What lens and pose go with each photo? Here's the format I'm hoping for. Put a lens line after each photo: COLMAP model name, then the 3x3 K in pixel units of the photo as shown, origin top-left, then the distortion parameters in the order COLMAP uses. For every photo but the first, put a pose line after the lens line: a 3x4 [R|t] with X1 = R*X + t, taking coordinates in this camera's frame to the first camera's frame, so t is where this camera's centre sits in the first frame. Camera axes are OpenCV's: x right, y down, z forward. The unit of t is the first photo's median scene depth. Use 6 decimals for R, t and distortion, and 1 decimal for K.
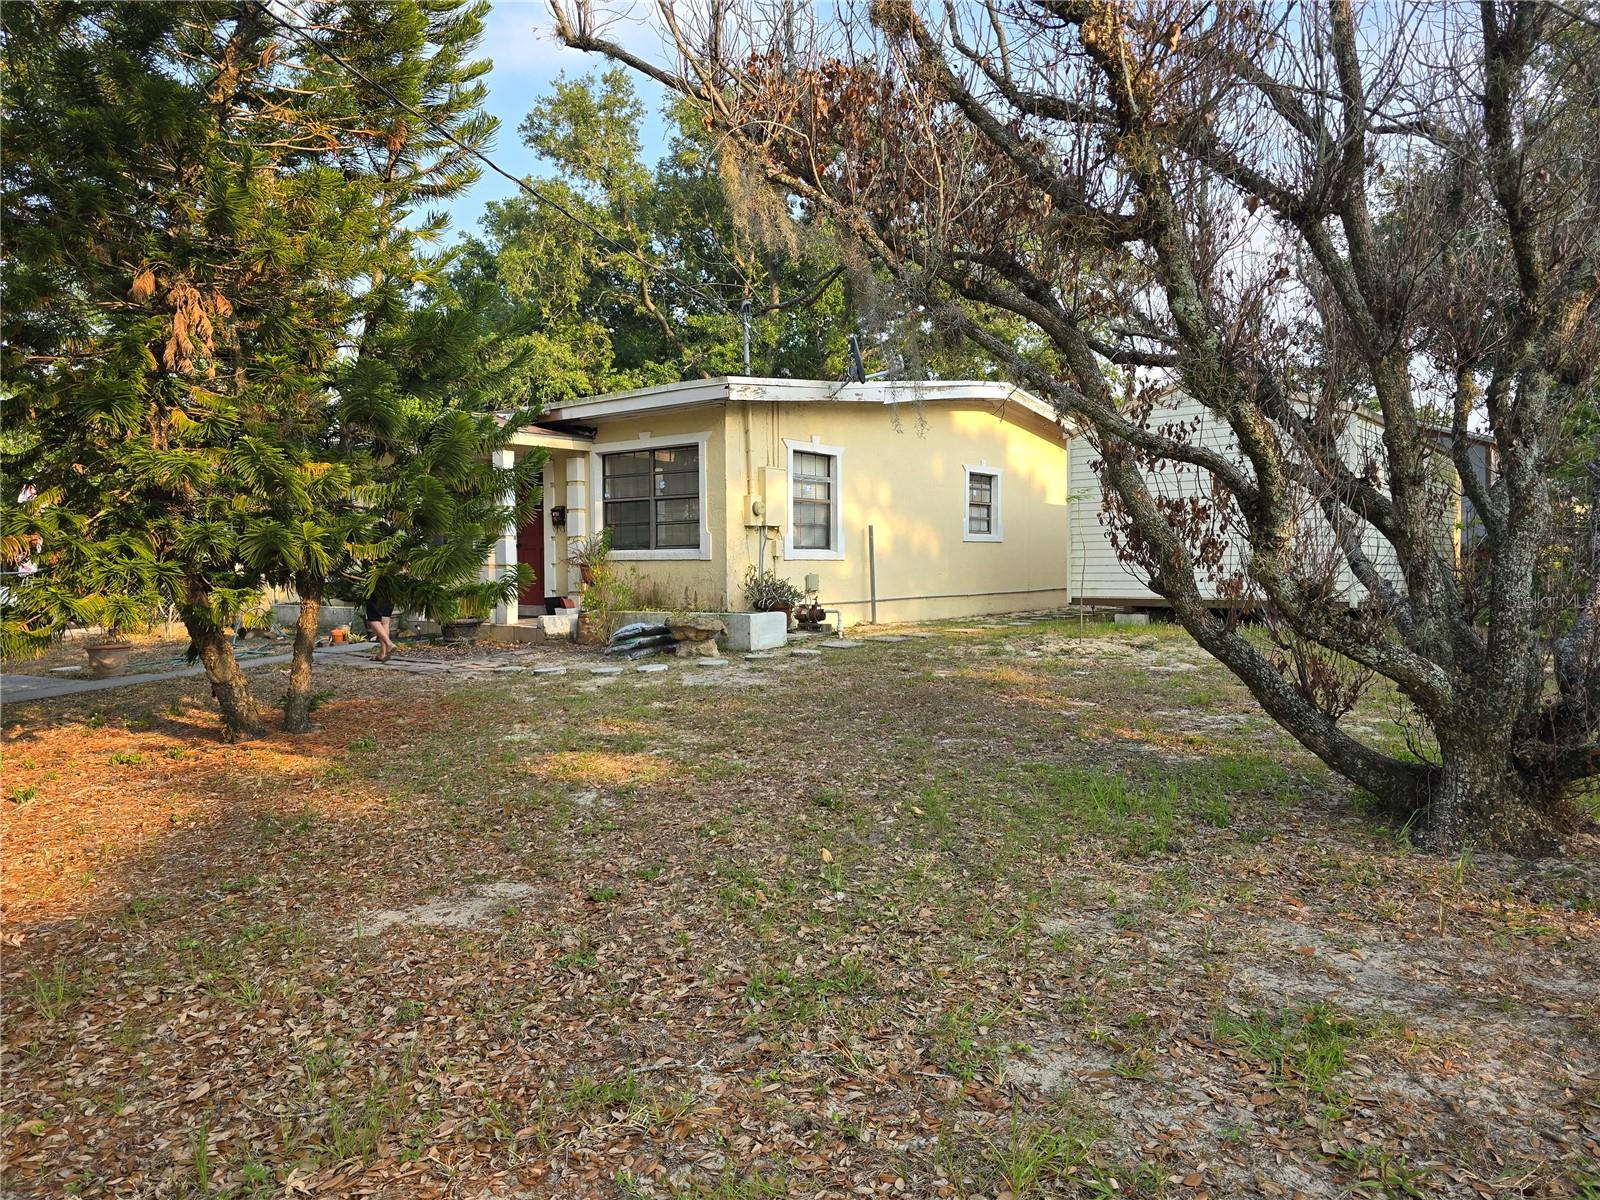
lens RADIAL K [[1127.6, 0, 789.7], [0, 1127.6, 595.1], [0, 0, 1]] dist [0.066846, -0.066596]
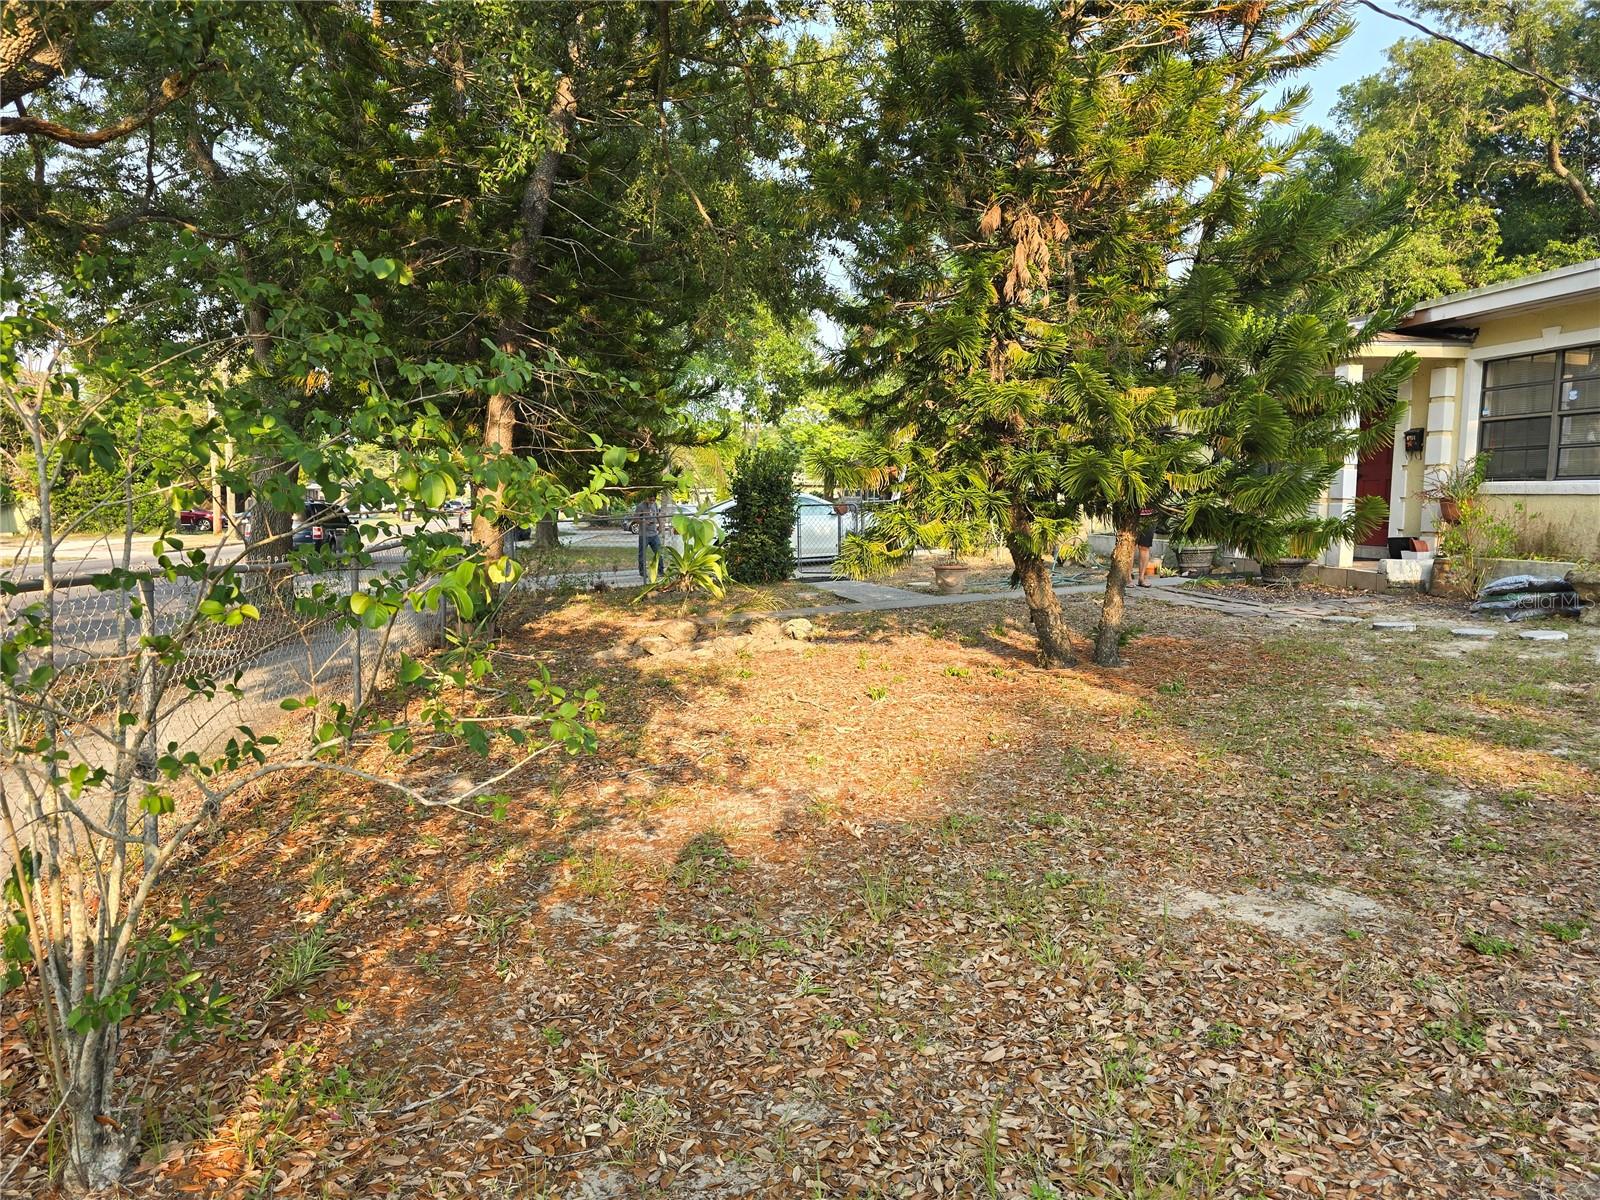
lens RADIAL K [[1127.6, 0, 789.7], [0, 1127.6, 595.1], [0, 0, 1]] dist [0.066846, -0.066596]
pose [[0.774762, 0.070013, -0.628364, -0.036930], [-0.032833, 0.996964, 0.070601, -0.001012], [0.631399, -0.034067, 0.774709, 0.079448]]
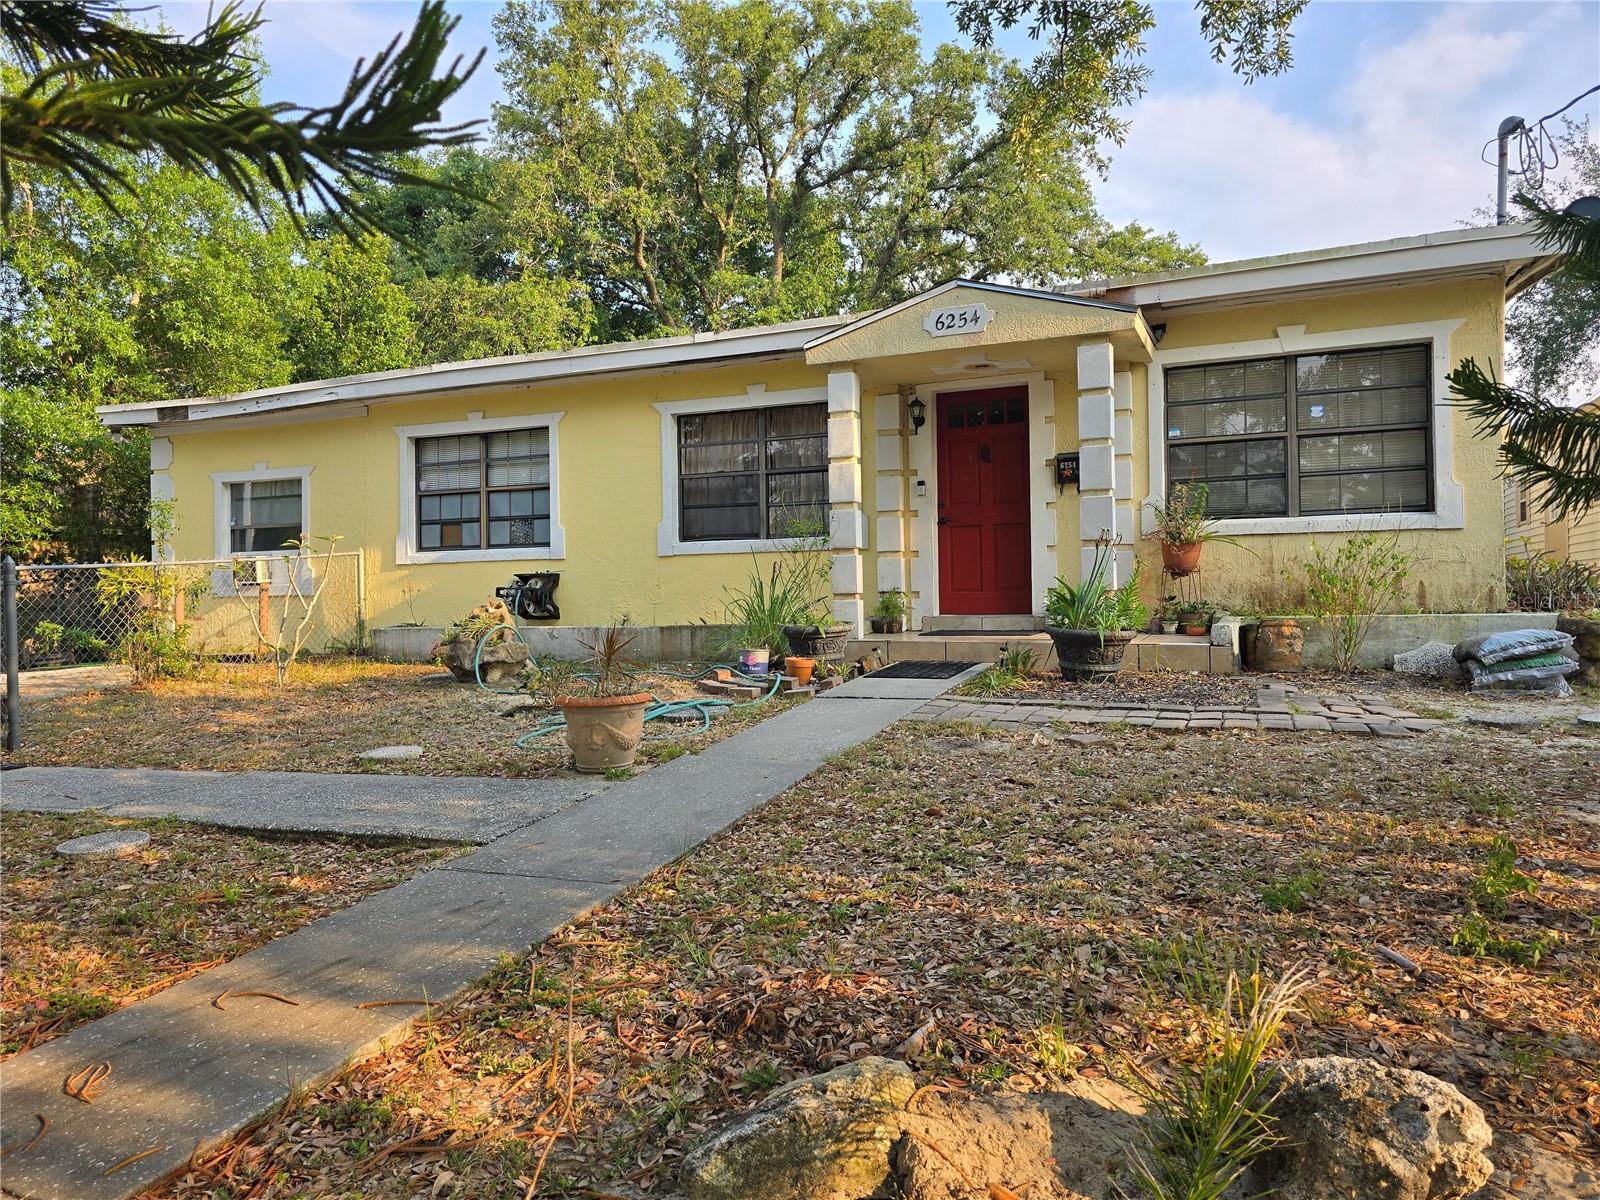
lens RADIAL K [[1127.6, 0, 789.7], [0, 1127.6, 595.1], [0, 0, 1]] dist [0.066846, -0.066596]
pose [[0.963095, -0.018740, 0.268509, -0.833225], [0.020005, 0.999798, -0.001972, -0.002286], [-0.268418, 0.007271, 0.963275, 0.692544]]
